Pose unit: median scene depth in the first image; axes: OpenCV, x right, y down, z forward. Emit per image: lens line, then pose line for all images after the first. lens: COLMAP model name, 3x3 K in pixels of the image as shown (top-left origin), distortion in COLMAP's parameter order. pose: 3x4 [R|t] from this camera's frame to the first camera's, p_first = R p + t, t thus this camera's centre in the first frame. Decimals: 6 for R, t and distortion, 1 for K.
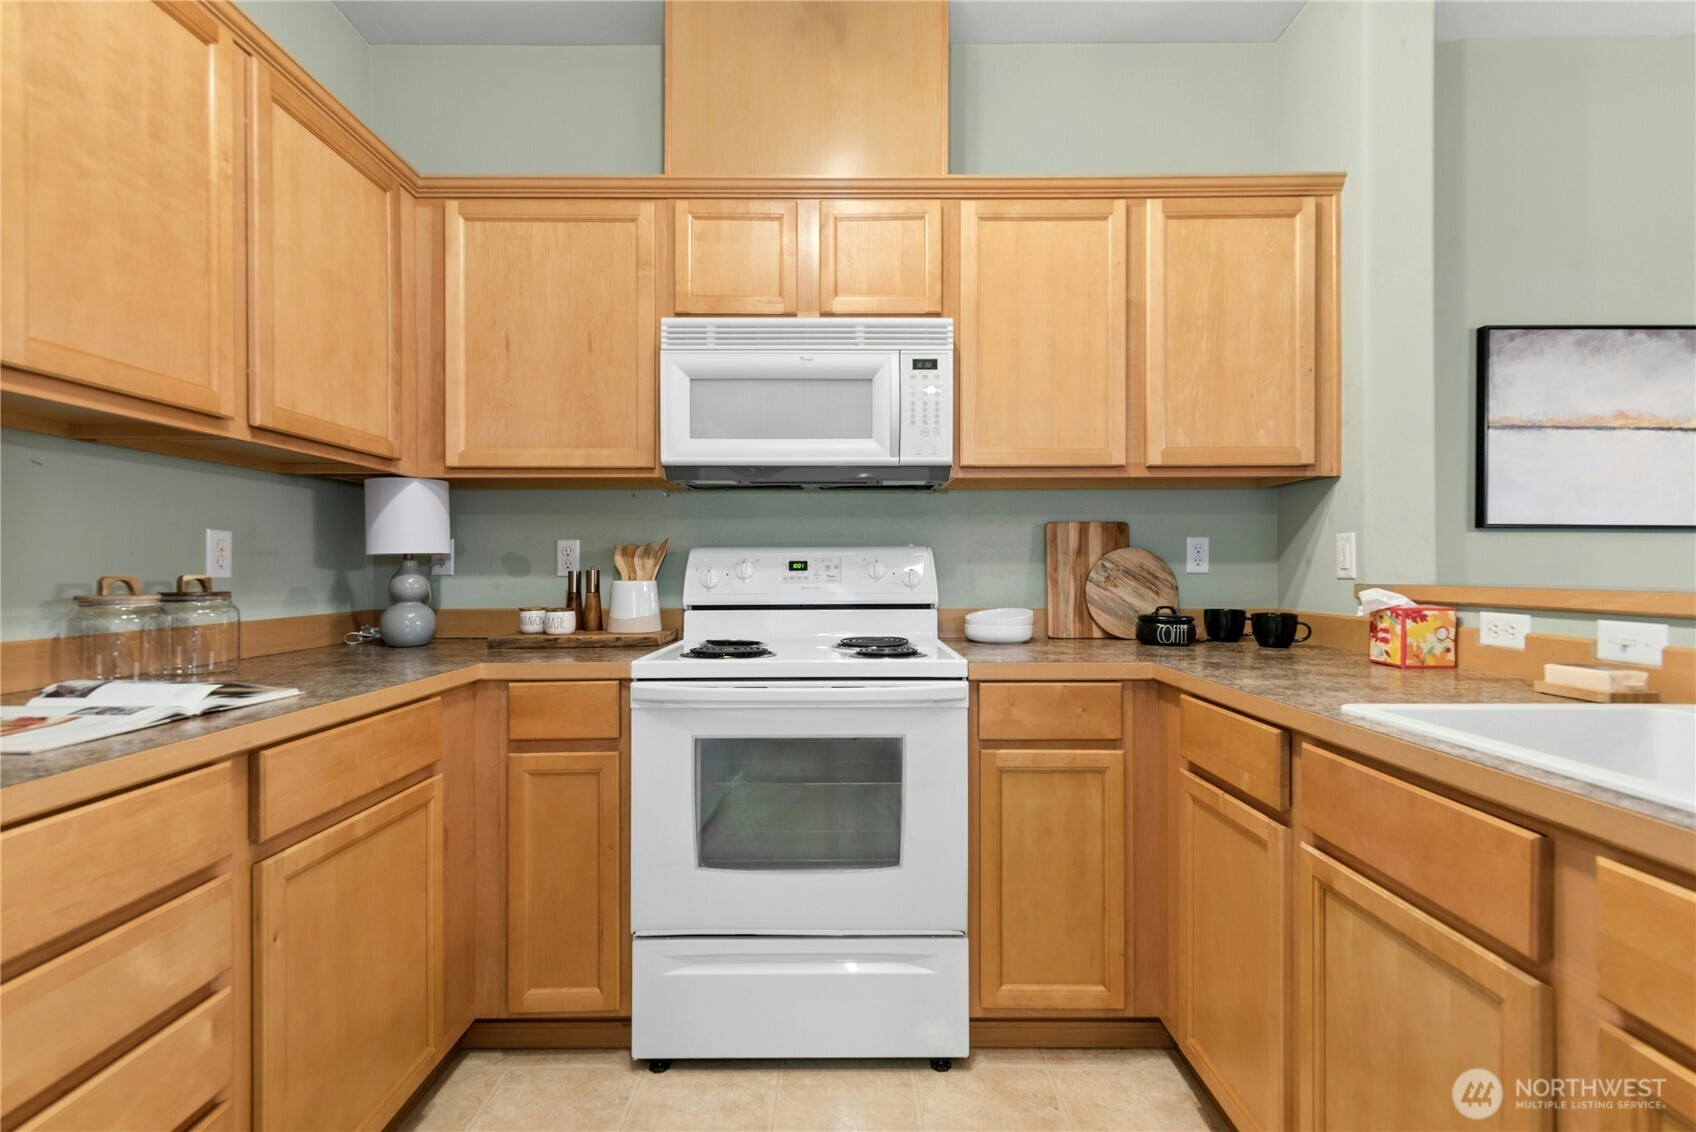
lens RADIAL K [[769.3, 0, 848.3], [0, 769.3, 571.5], [0, 0, 1]] dist [0.010186, -0.000482]
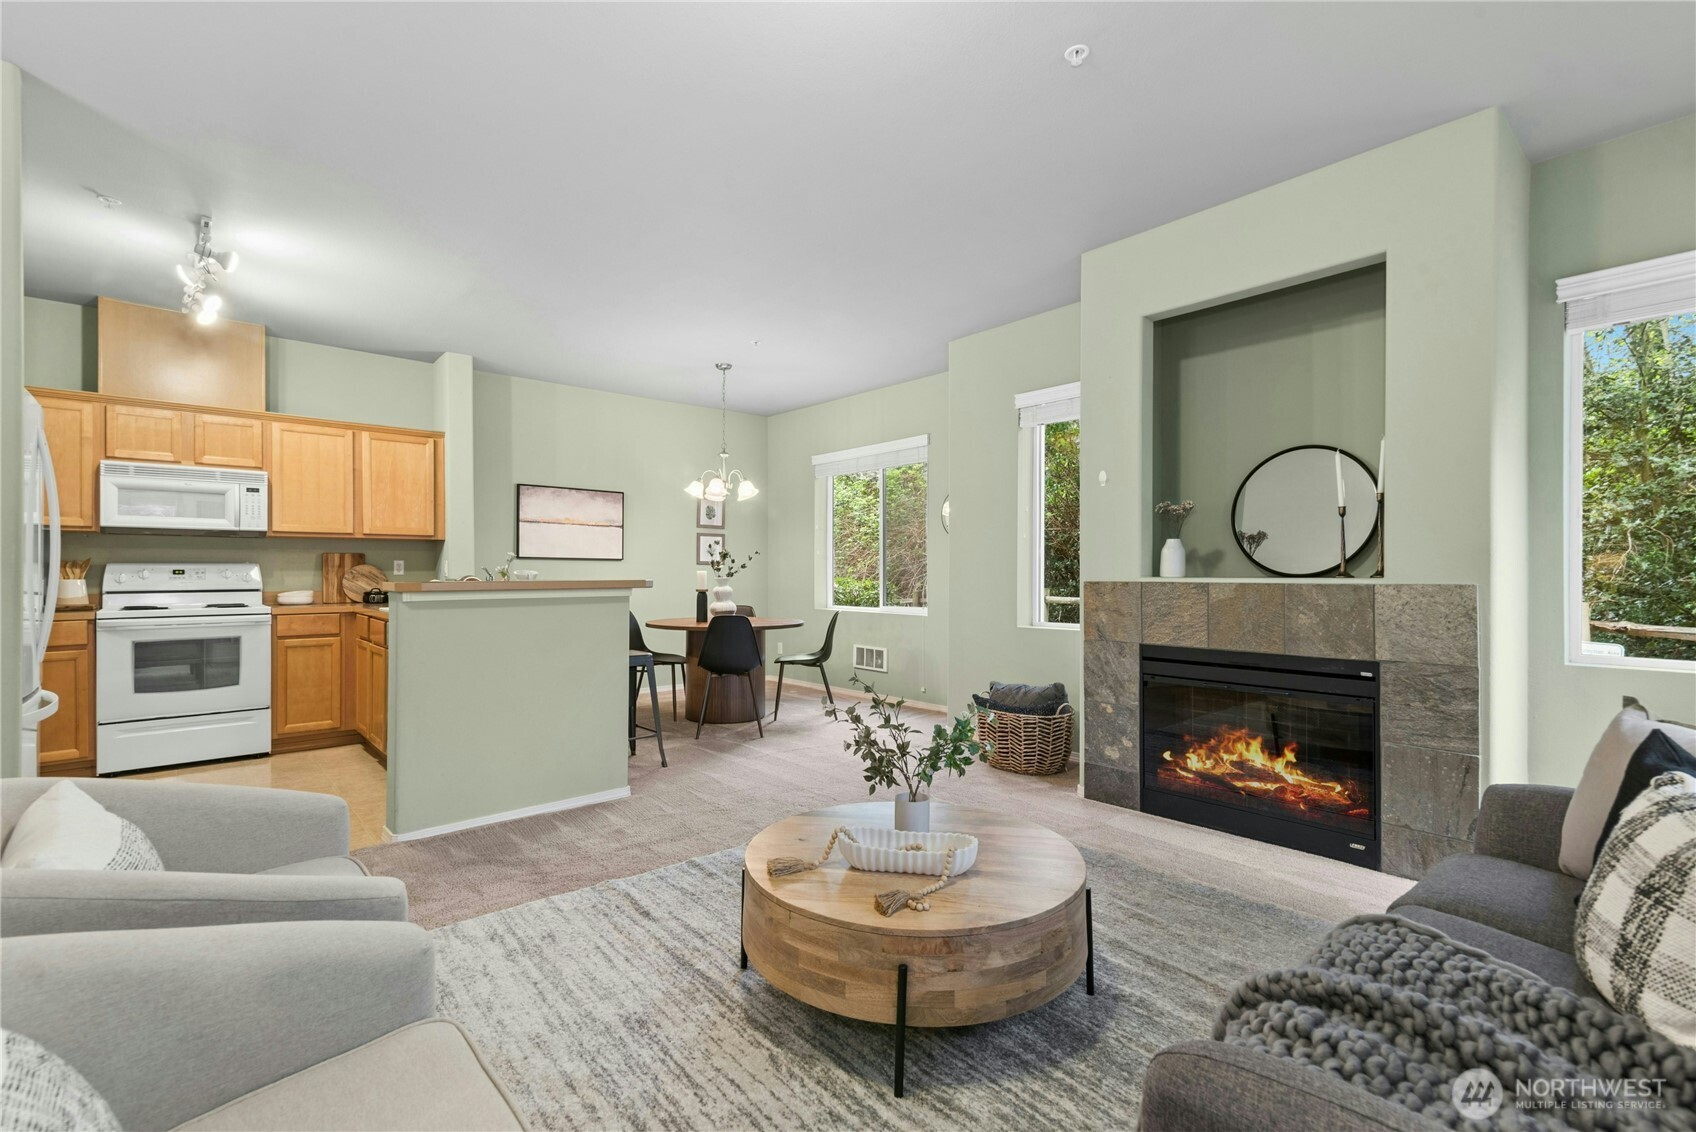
lens RADIAL K [[749.7, 0, 848.8], [0, 749.7, 573.1], [0, 0, 1]] dist [0.003181, 0.000115]
pose [[0.743319, -0.000604, 0.668937, -0.087275], [0.001789, 0.999998, -0.001086, 0.001260], [-0.668935, 0.002004, 0.743318, -1.981850]]
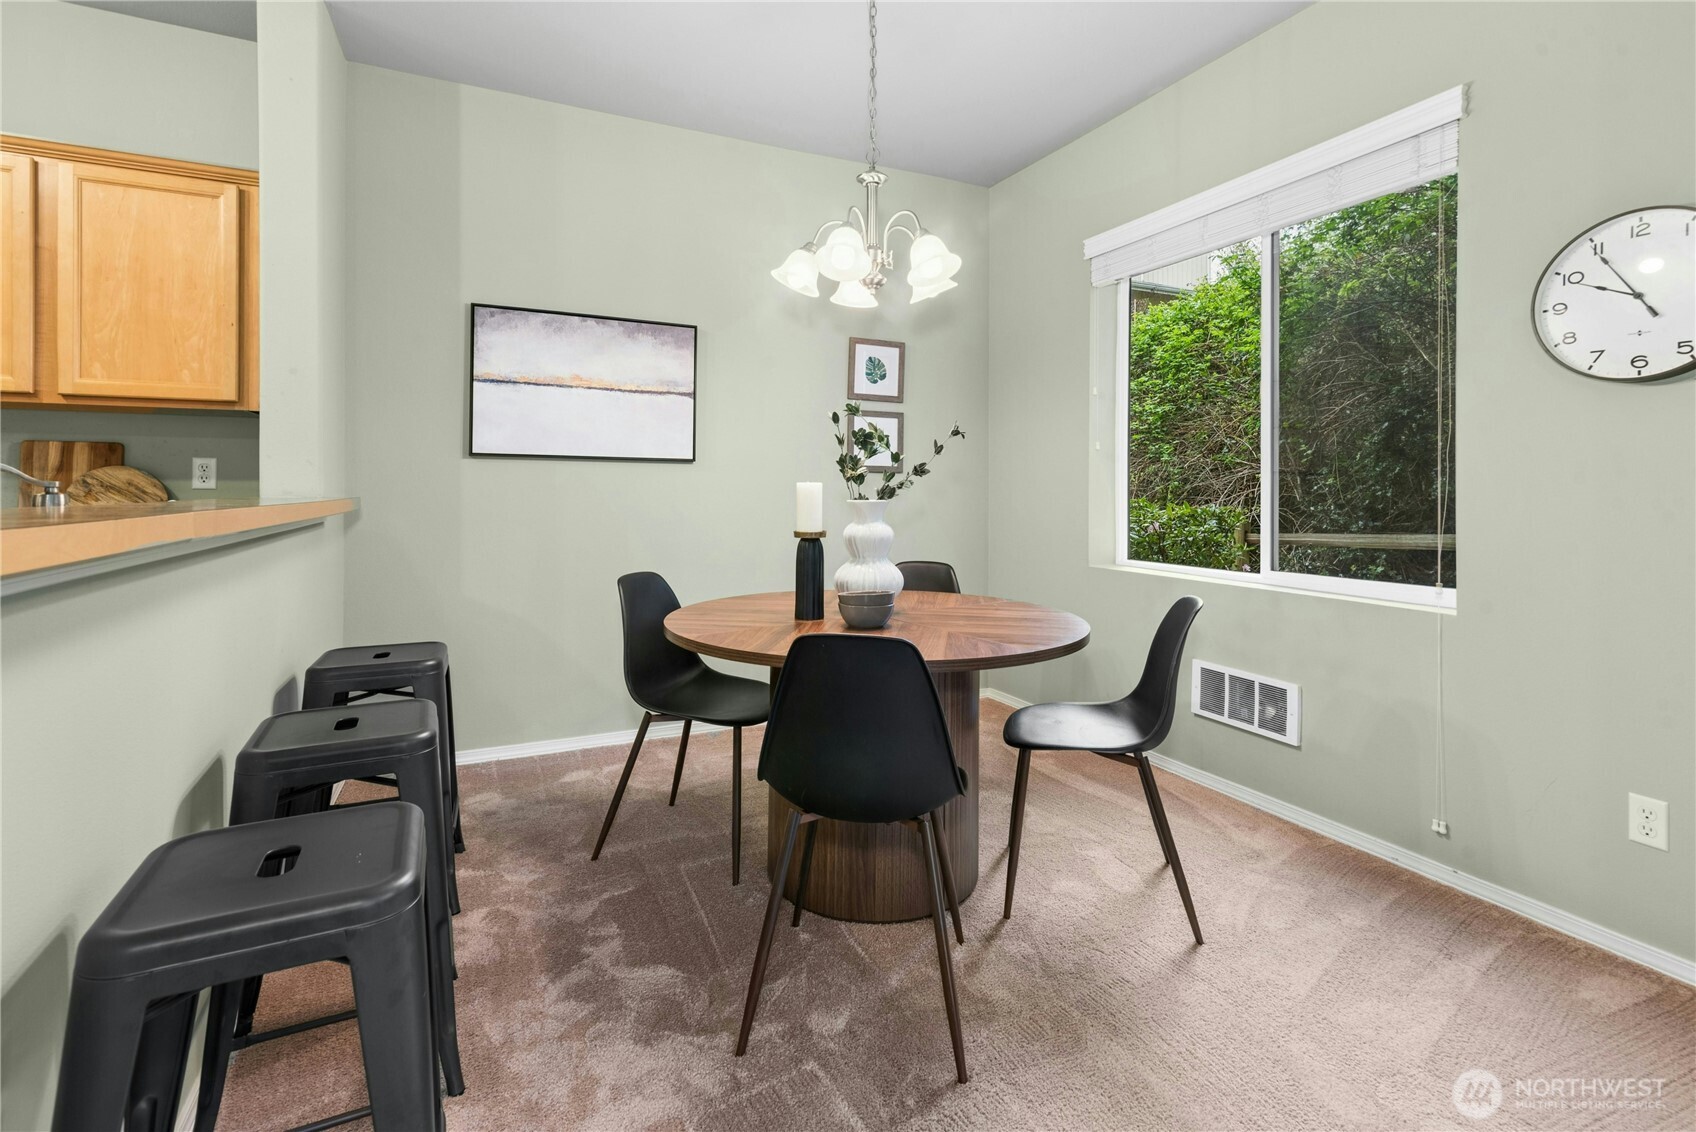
lens RADIAL K [[793.3, 0, 841.8], [0, 793.3, 485.6], [0, 0, 1]] dist [0.012327, -0.000362]
pose [[0.905469, 0.007476, 0.424346, 0.940540], [-0.004548, 0.999958, -0.007911, 0.002569], [-0.424388, 0.005233, 0.905465, -0.569758]]
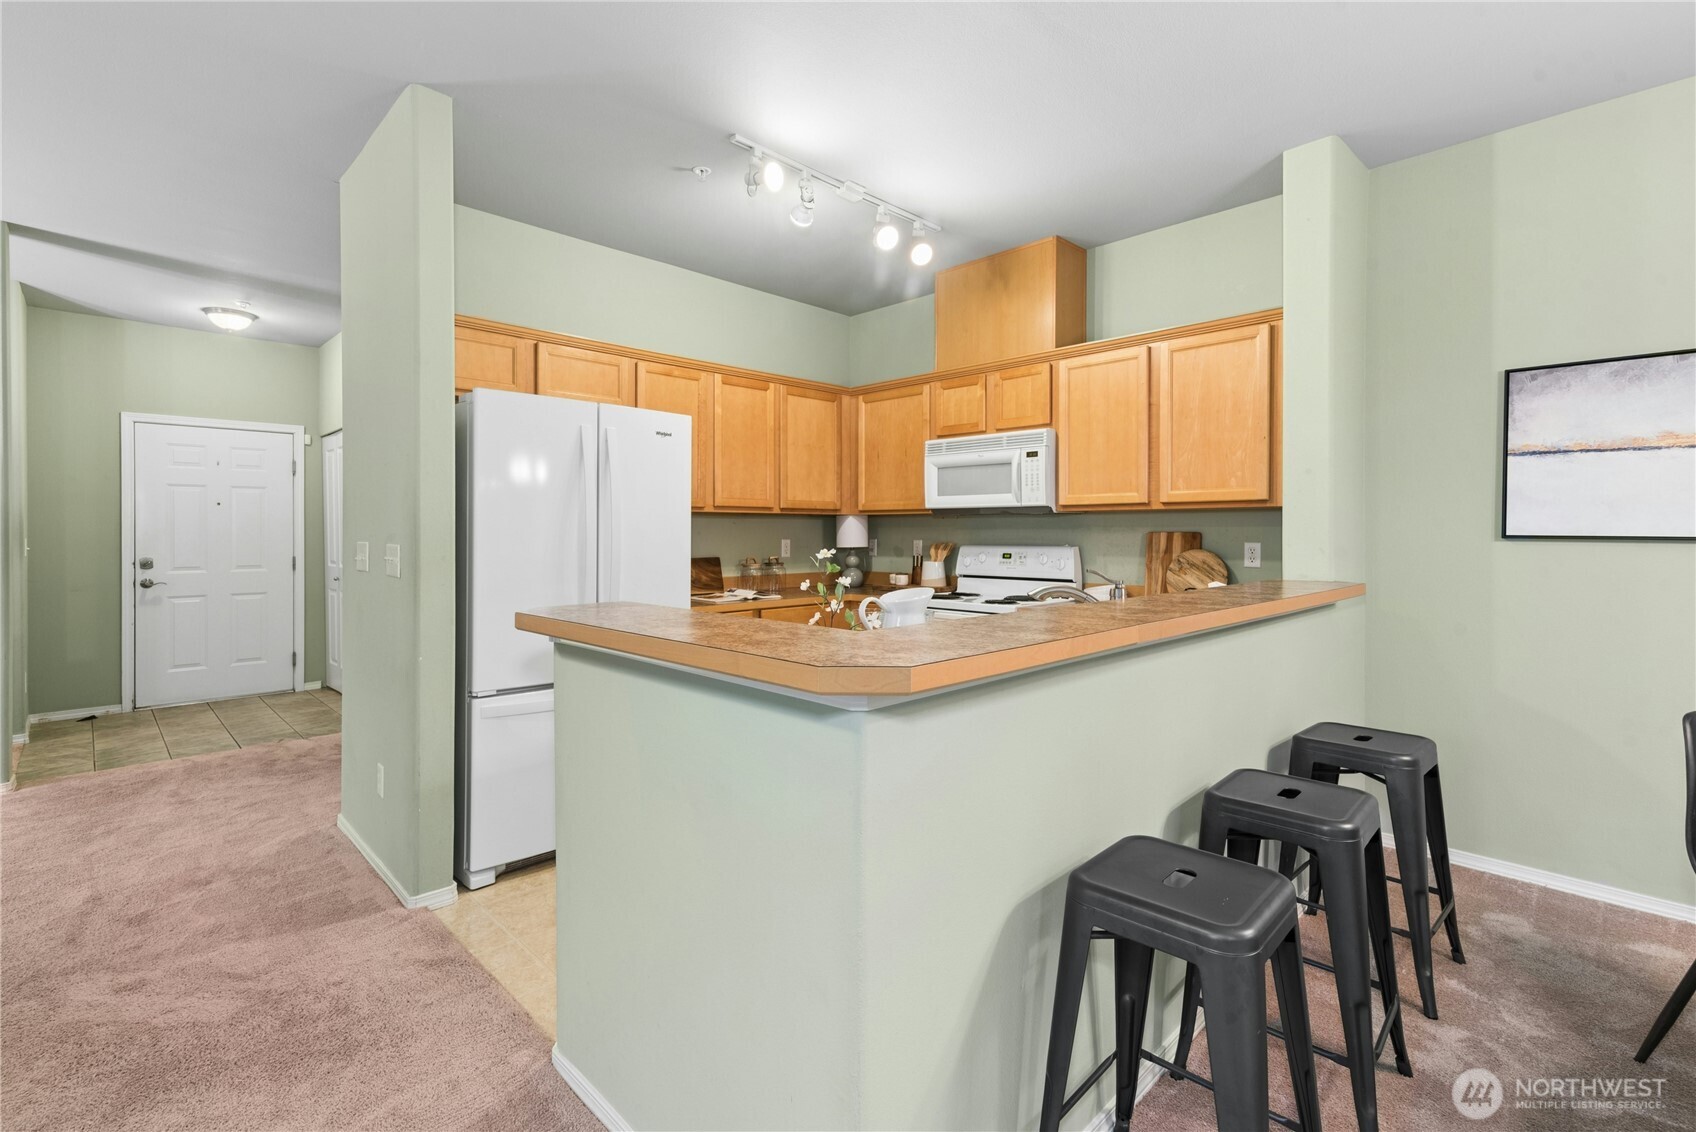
lens RADIAL K [[772.3, 0, 843.0], [0, 772.3, 536.0], [0, 0, 1]] dist [0.010426, -0.000045]
pose [[0.698917, 0.006700, -0.715171, 1.110977], [-0.005375, 0.999977, 0.004115, -0.068326], [0.715183, 0.000968, 0.698937, -0.661428]]
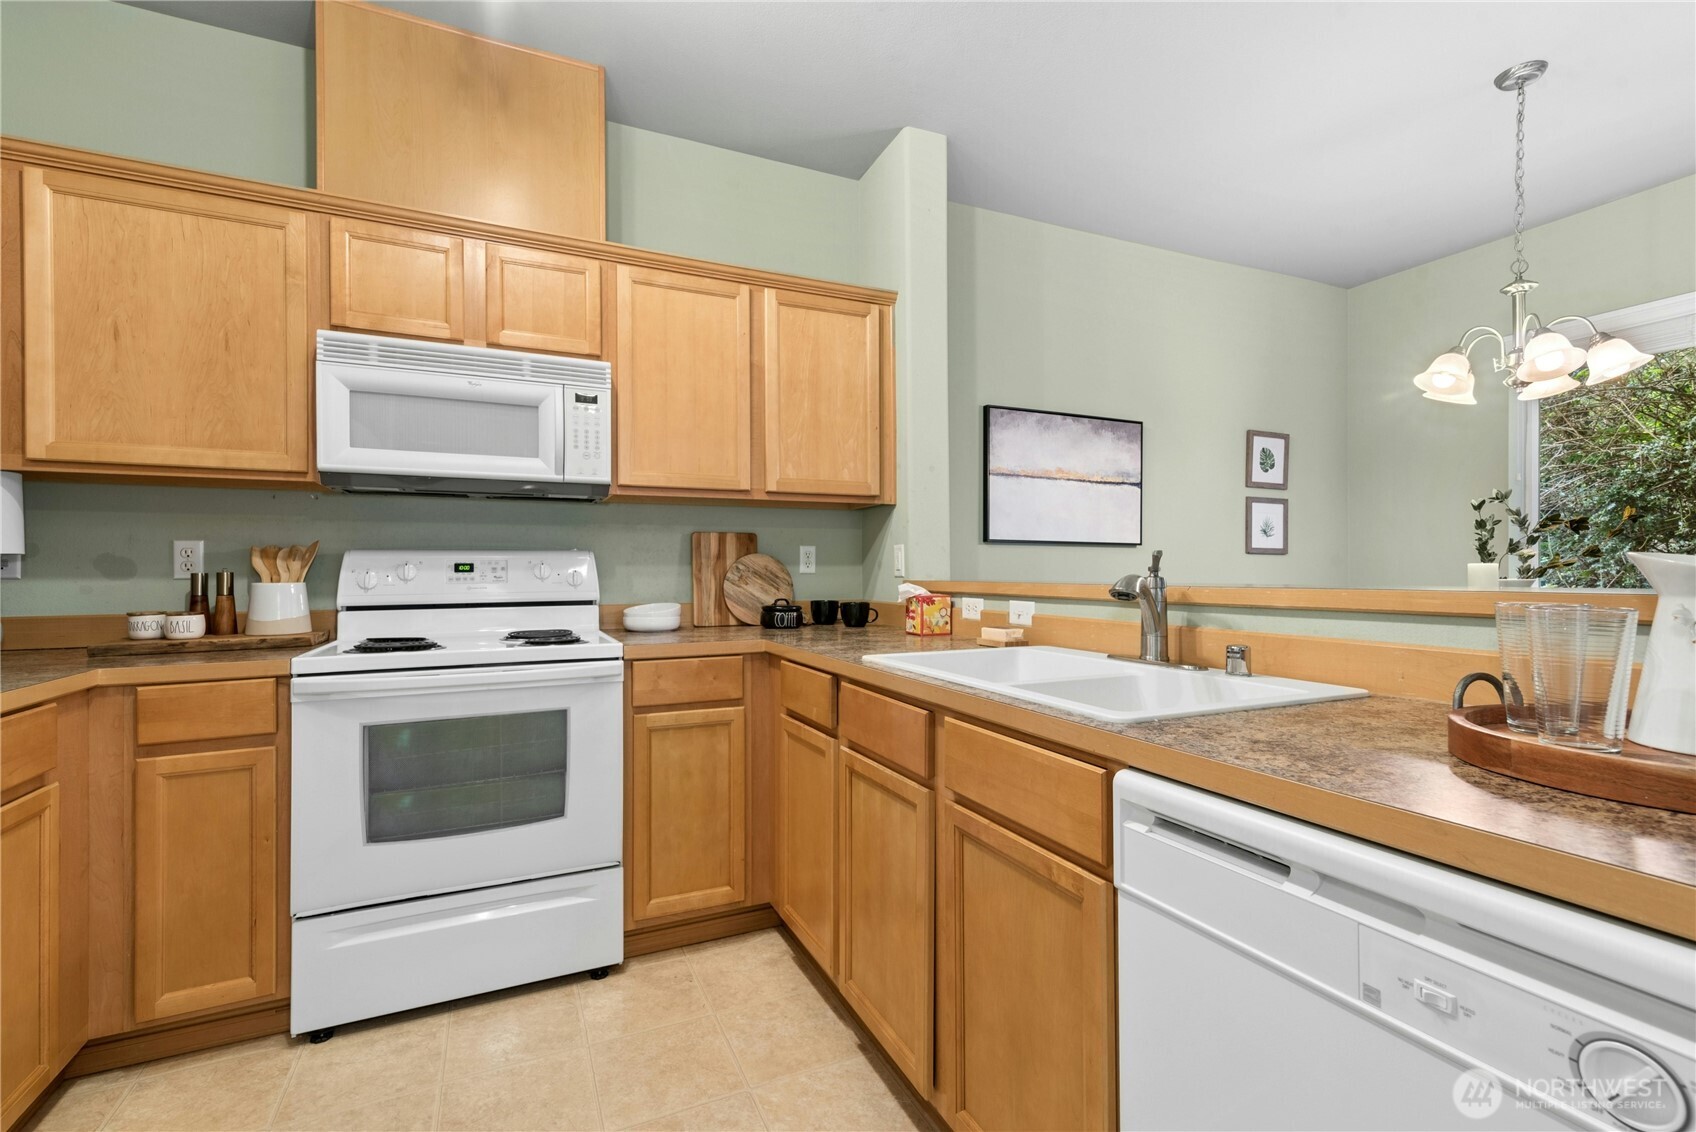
lens RADIAL K [[755.2, 0, 850.2], [0, 755.2, 571.2], [0, 0, 1]] dist [0.017359, -0.000759]
pose [[0.909107, -0.002136, 0.416557, -0.017267], [0.003022, 0.999994, -0.001468, 0.000745], [-0.416551, 0.002594, 0.909109, -0.226169]]
